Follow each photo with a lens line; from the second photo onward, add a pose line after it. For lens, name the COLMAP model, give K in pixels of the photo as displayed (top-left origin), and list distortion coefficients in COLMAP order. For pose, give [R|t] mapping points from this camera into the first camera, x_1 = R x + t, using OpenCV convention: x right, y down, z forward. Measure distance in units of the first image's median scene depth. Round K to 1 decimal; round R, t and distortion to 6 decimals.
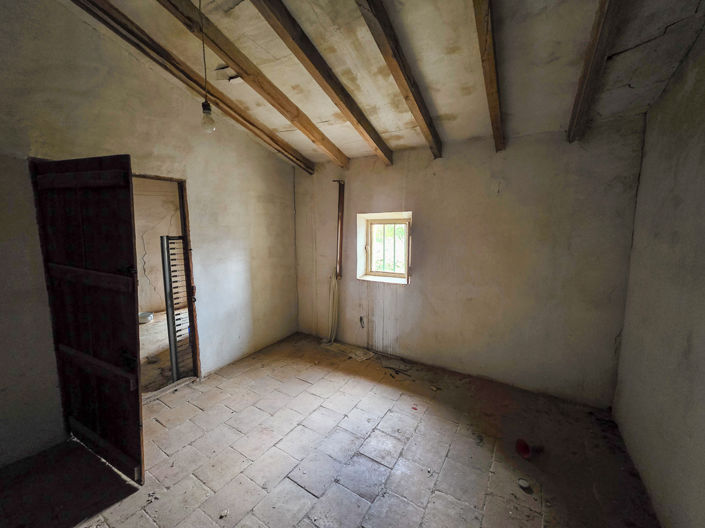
lens RADIAL K [[283.5, 0, 352.2], [0, 283.5, 264.7], [0, 0, 1]] dist [0.001315, -0.000502]
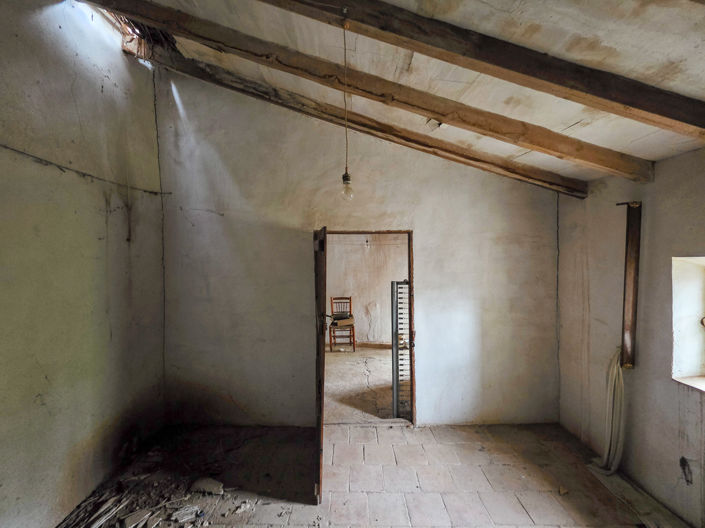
lens RADIAL K [[283.5, 0, 352.1], [0, 283.5, 261.2], [0, 0, 1]] dist [0.001315, -0.000502]
pose [[0.522291, 0.009393, -0.852716, 0.190988], [-0.105164, 0.993016, -0.053475, -0.095781], [0.846258, 0.117605, 0.519631, 0.248354]]
